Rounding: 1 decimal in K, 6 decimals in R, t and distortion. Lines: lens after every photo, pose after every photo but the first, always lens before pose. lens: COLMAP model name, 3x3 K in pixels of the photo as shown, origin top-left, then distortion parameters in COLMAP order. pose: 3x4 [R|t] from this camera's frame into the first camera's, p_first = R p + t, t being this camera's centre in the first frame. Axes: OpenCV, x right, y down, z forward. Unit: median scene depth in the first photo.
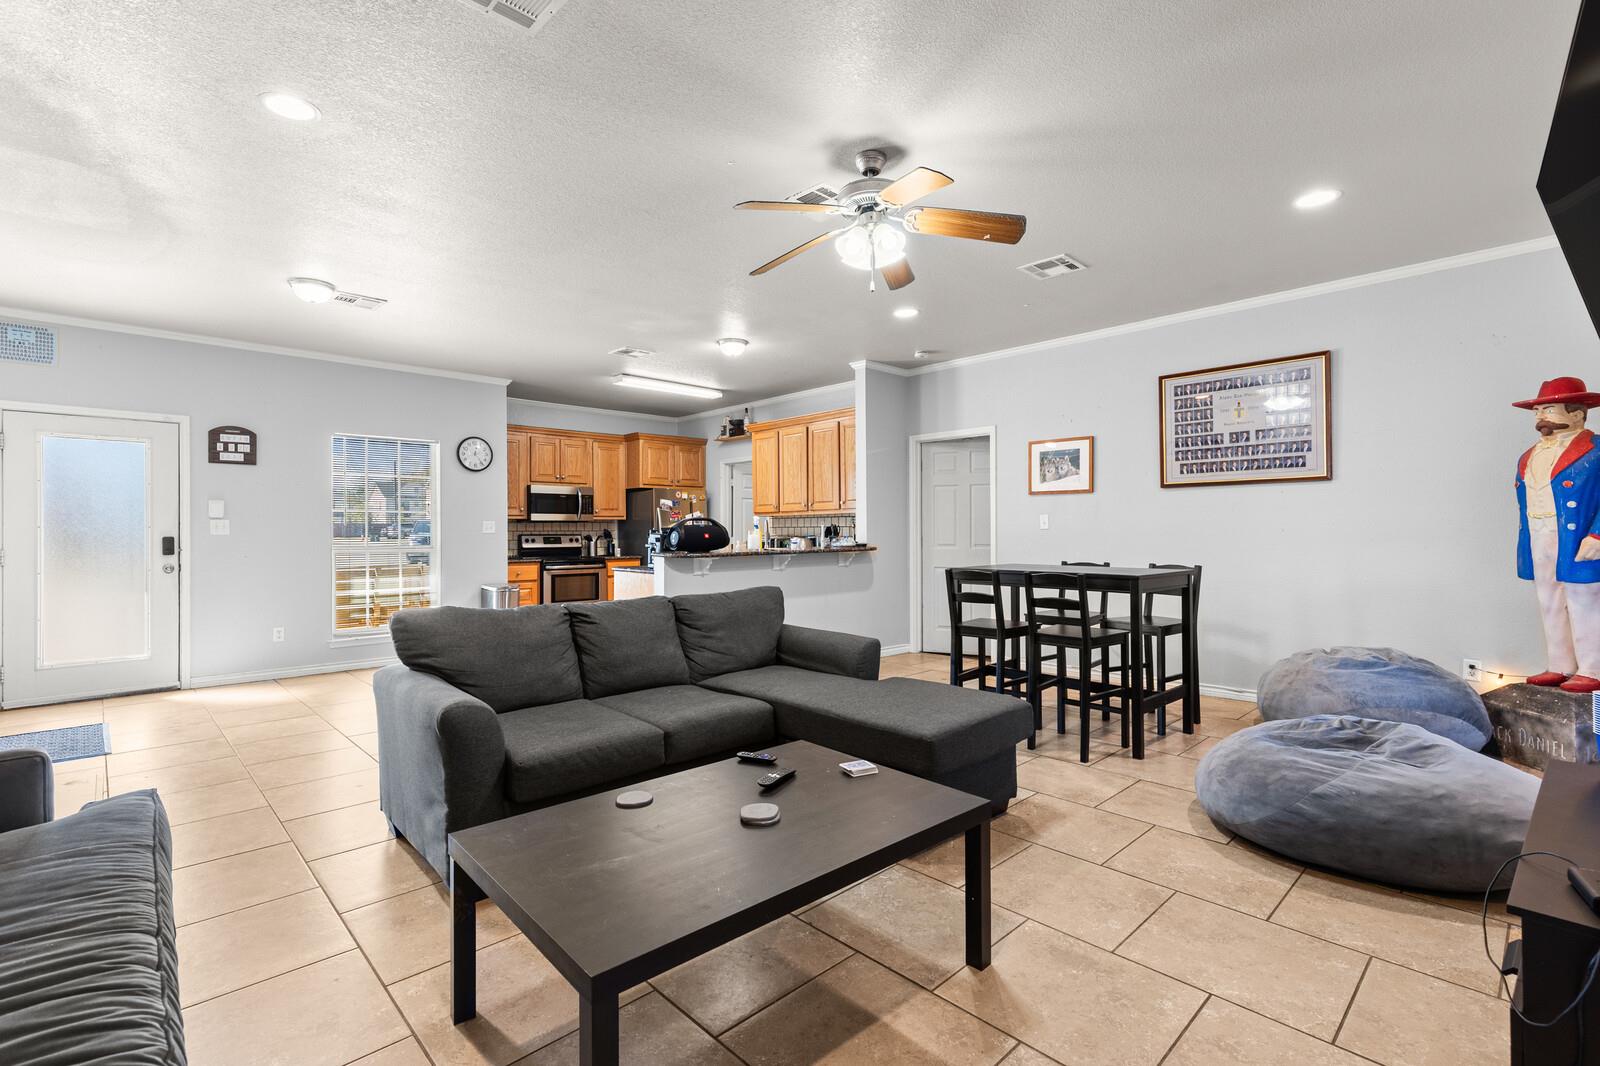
lens RADIAL K [[726.0, 0, 795.2], [0, 726.0, 527.6], [0, 0, 1]] dist [0.007749, -0.001313]
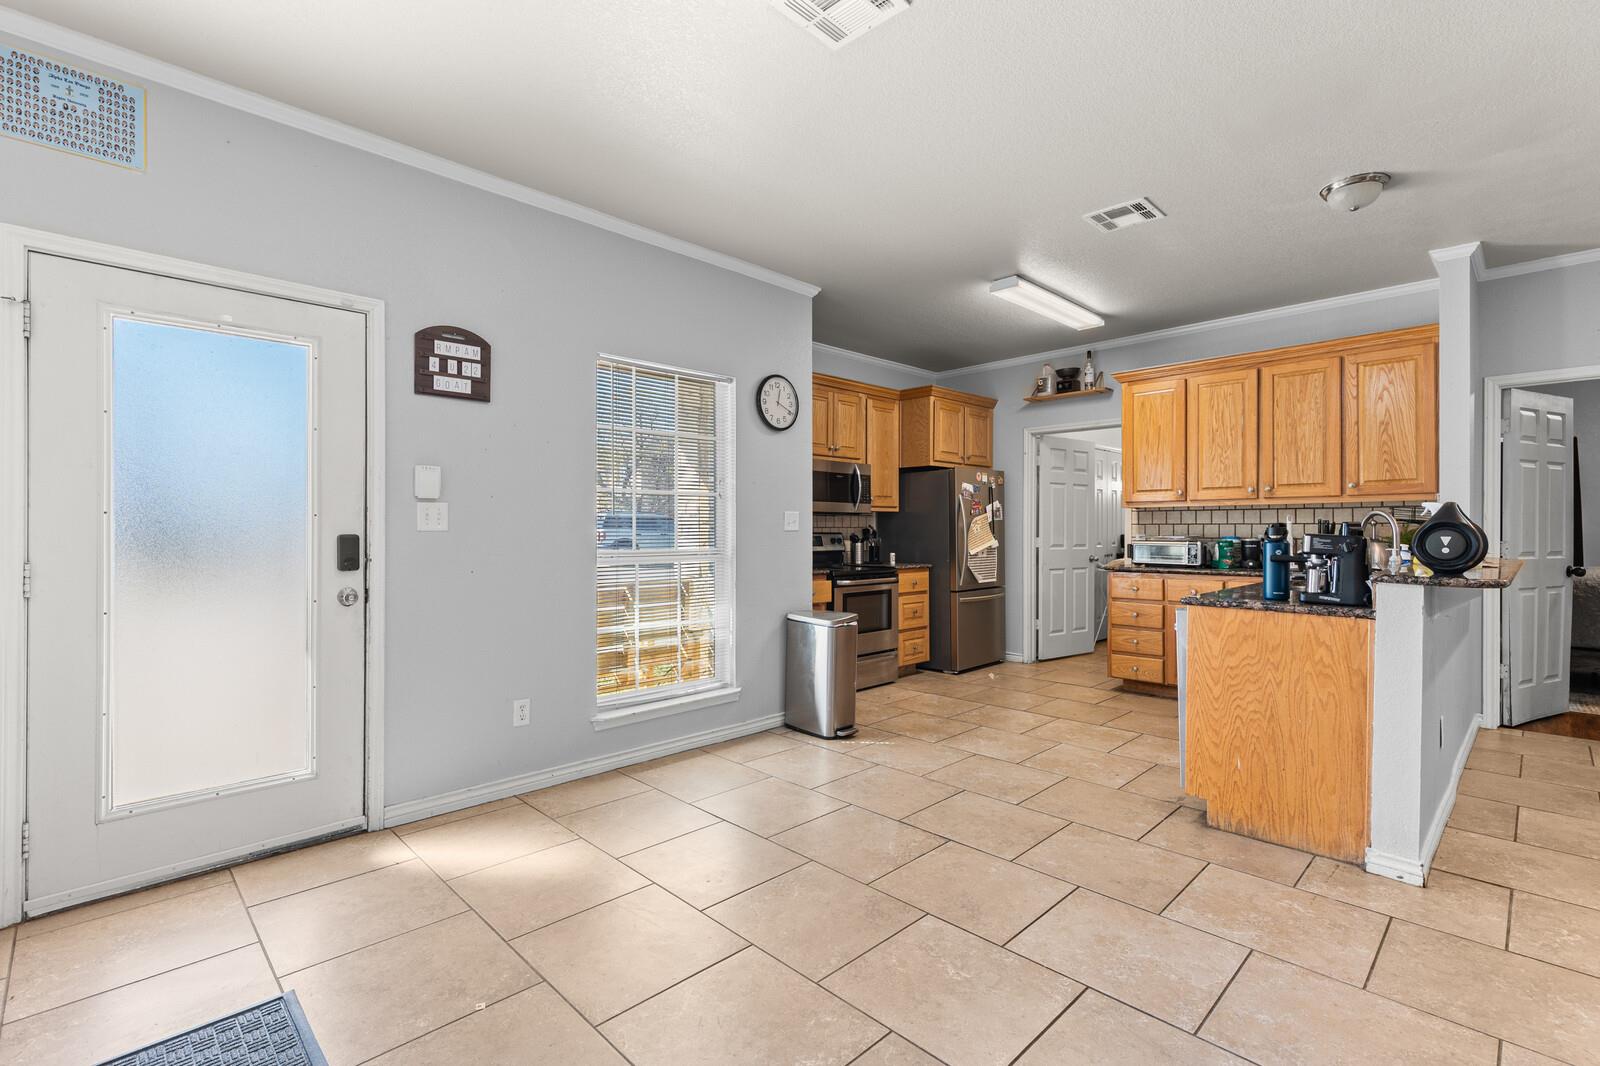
lens RADIAL K [[726.0, 0, 795.4], [0, 726.0, 527.3], [0, 0, 1]] dist [0.007749, -0.001313]
pose [[0.999908, 0.005984, 0.012186, -0.520480], [-0.006025, 0.999976, 0.003307, 0.003713], [-0.012166, -0.003380, 0.999920, 0.459027]]
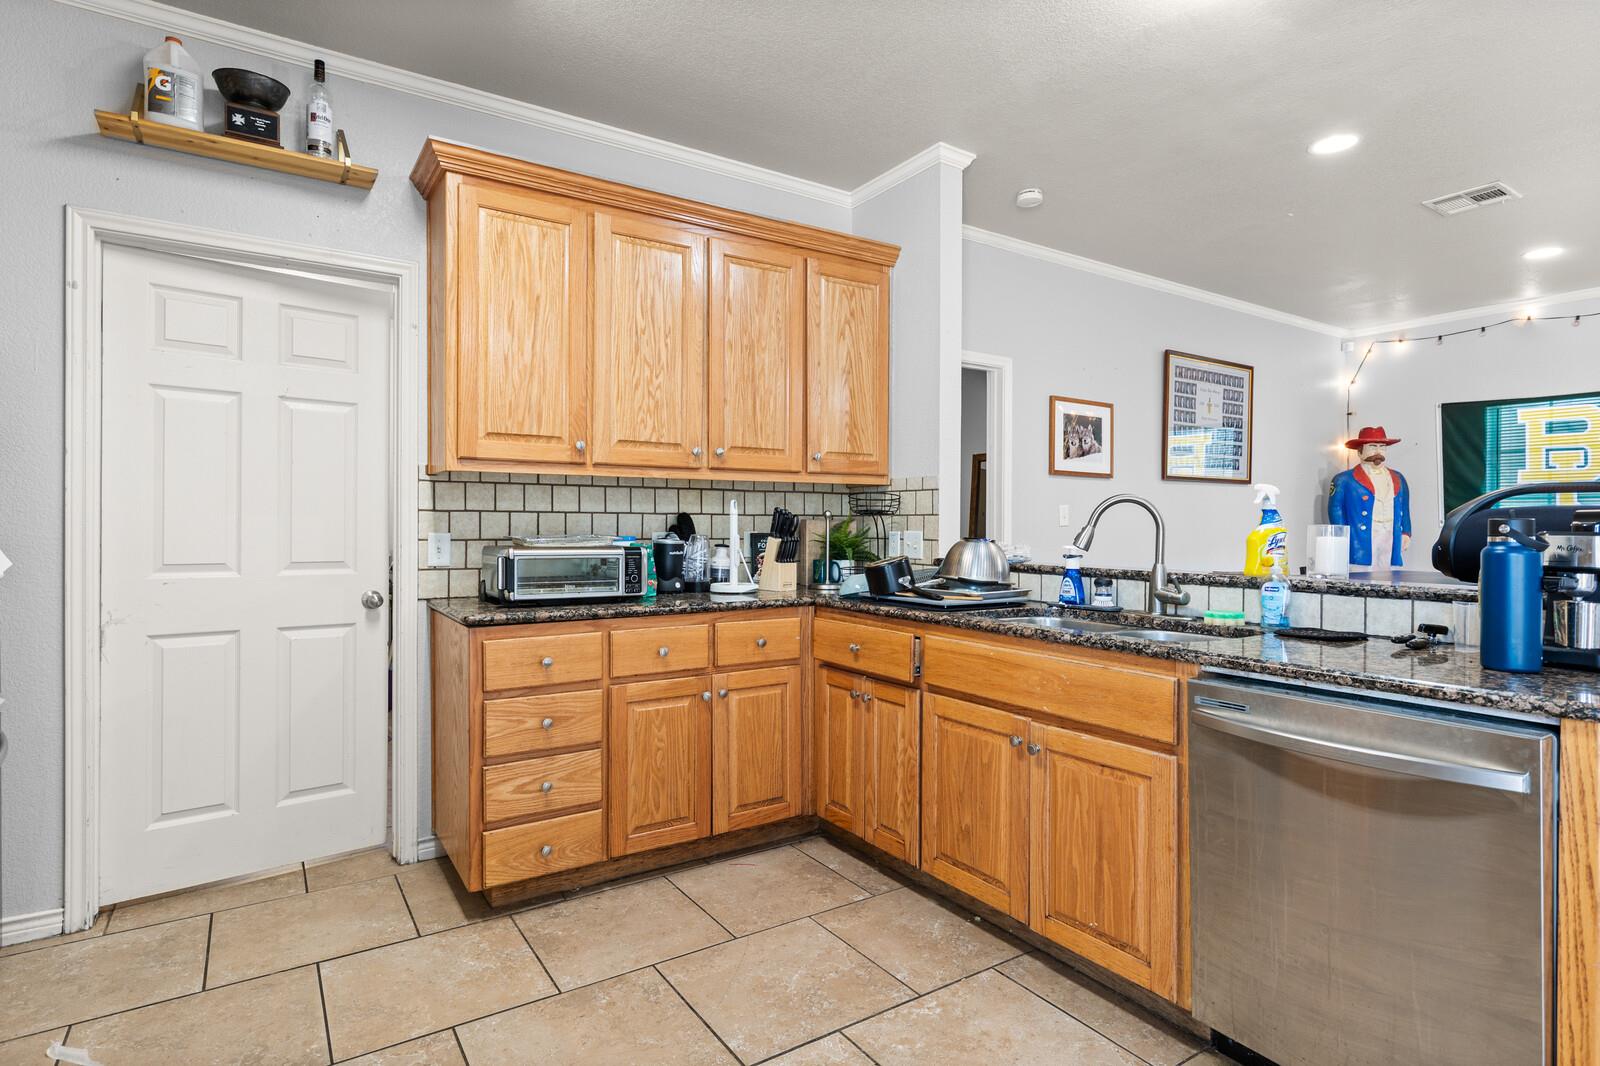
lens RADIAL K [[830.3, 0, 795.6], [0, 830.3, 531.5], [0, 0, 1]] dist [0.002972, -0.001212]
pose [[0.183423, 0.000512, 0.983034, -0.494743], [-0.010587, 0.999943, 0.001455, 0.009540], [-0.982977, -0.010675, 0.183418, 1.132287]]
